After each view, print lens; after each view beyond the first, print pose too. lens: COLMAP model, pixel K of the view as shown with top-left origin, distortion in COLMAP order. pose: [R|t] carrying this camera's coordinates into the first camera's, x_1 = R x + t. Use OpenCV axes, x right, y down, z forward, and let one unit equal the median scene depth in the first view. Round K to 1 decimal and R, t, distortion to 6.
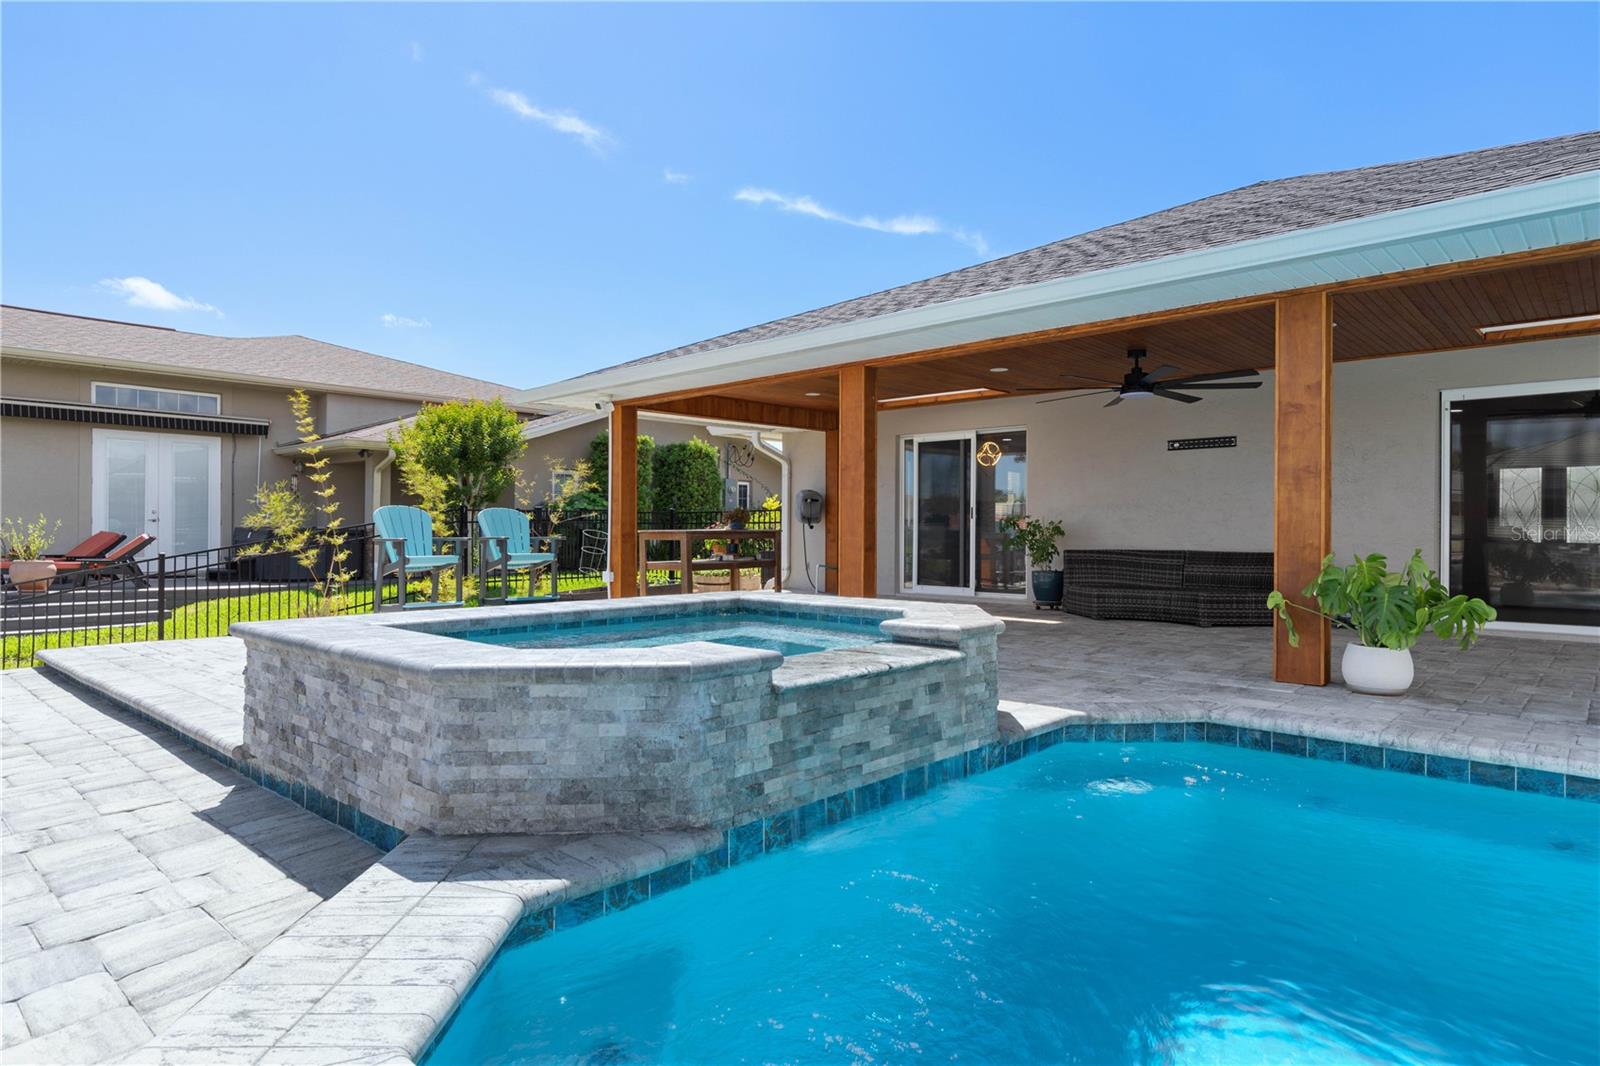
lens RADIAL K [[900.2, 0, 823.6], [0, 900.2, 537.5], [0, 0, 1]] dist [0.003840, 0.000755]
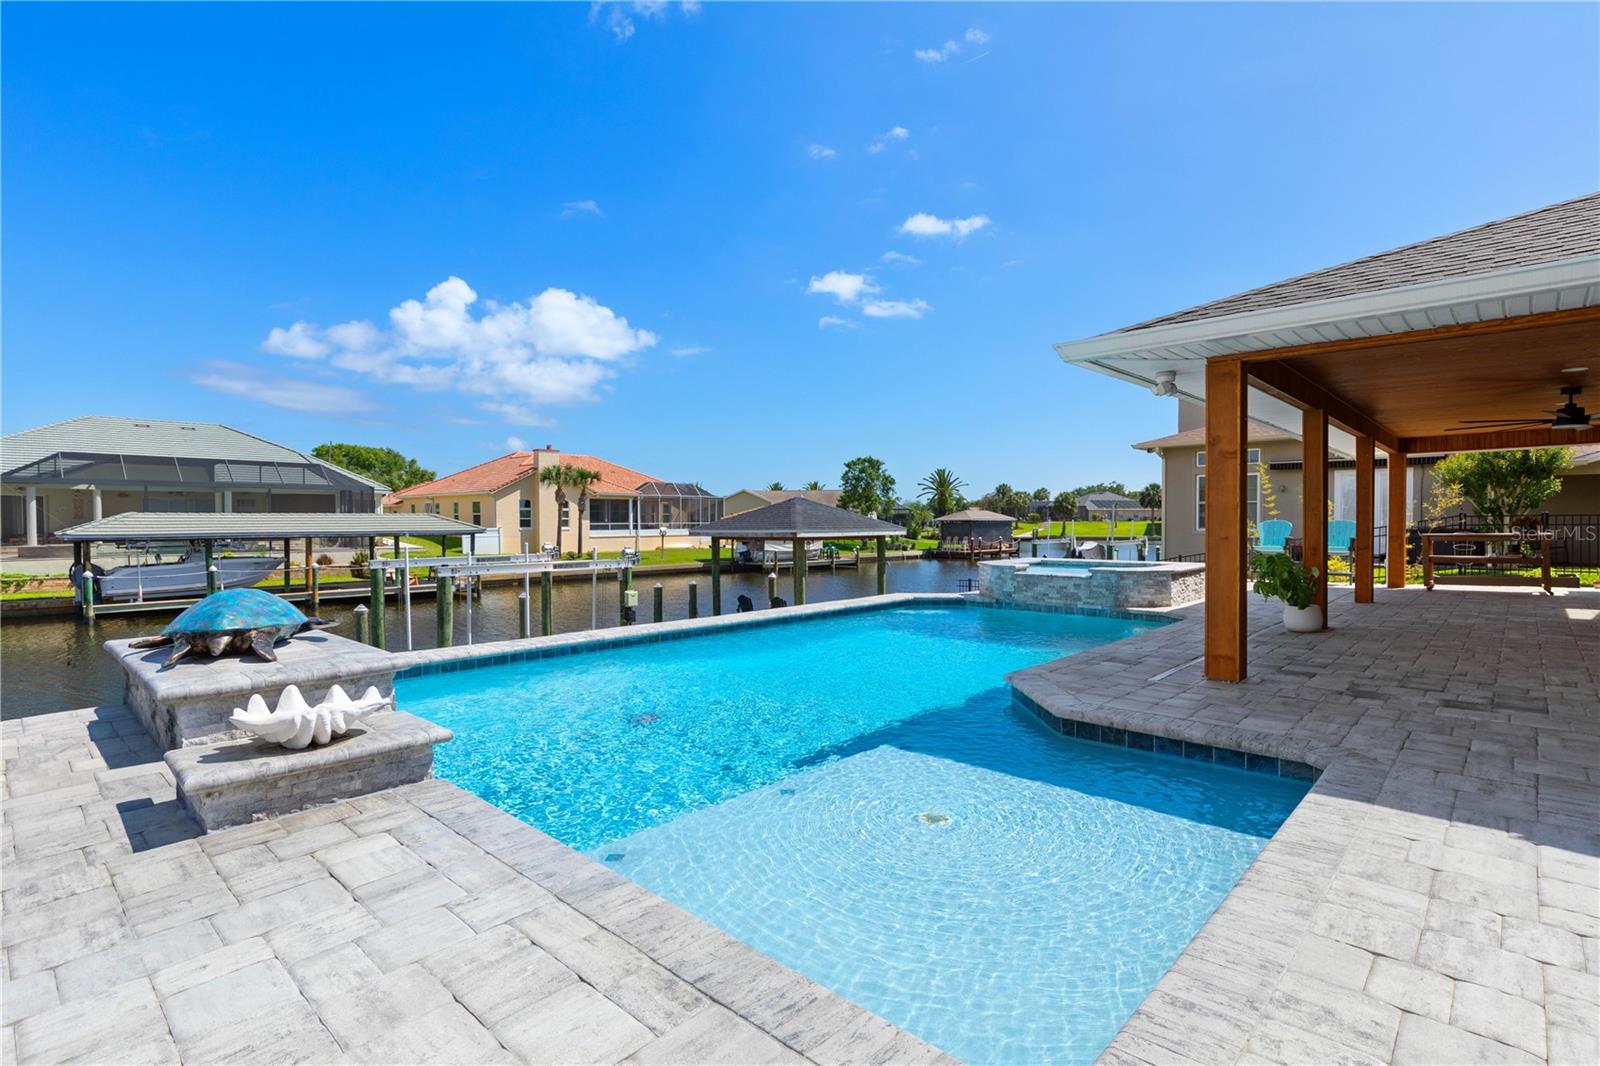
lens RADIAL K [[780.6, 0, 807.8], [0, 780.6, 549.9], [0, 0, 1]] dist [-0.003449, 0.000005]
pose [[-0.006787, 0.033155, -0.999427, 1.404306], [-0.004302, 0.999440, 0.033185, -0.026646], [0.999968, 0.004525, -0.006641, 0.003442]]
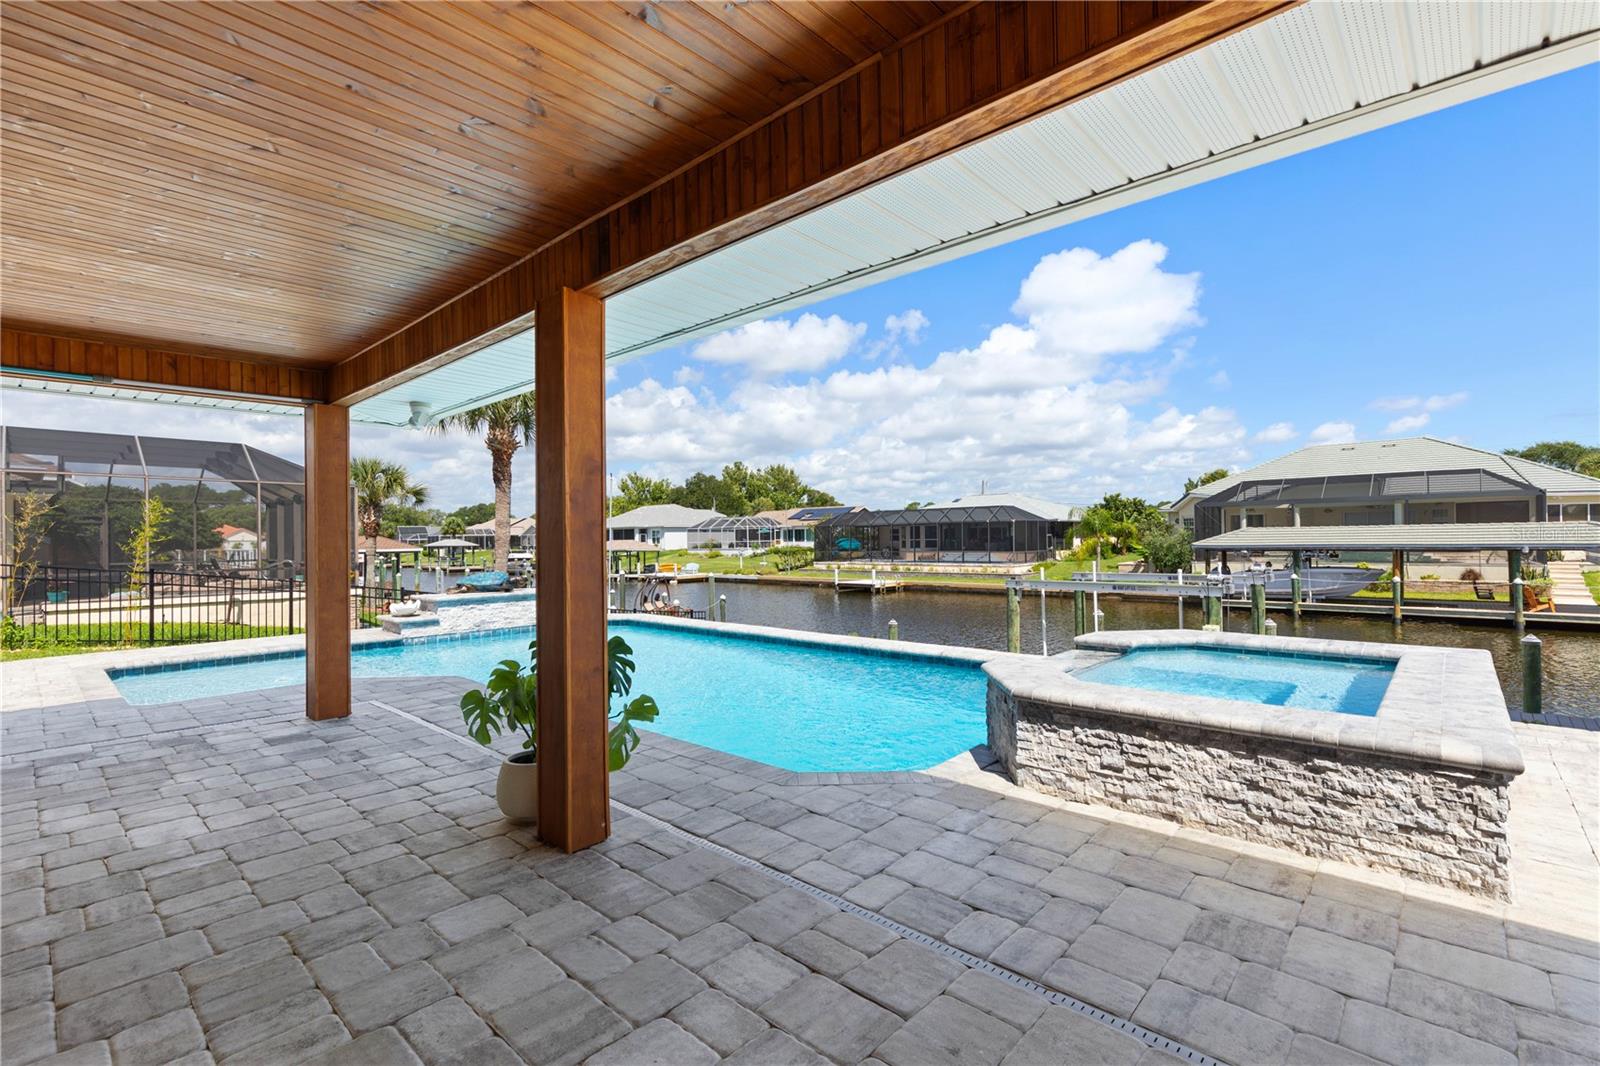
lens RADIAL K [[720.2, 0, 813.9], [0, 720.2, 533.4], [0, 0, 1]] dist [0.005567, 0.000450]
pose [[-0.999949, 0.007899, -0.006309, 0.230986], [0.007903, 0.999969, -0.000651, -0.051319], [0.006303, -0.000701, -0.999980, 1.056130]]
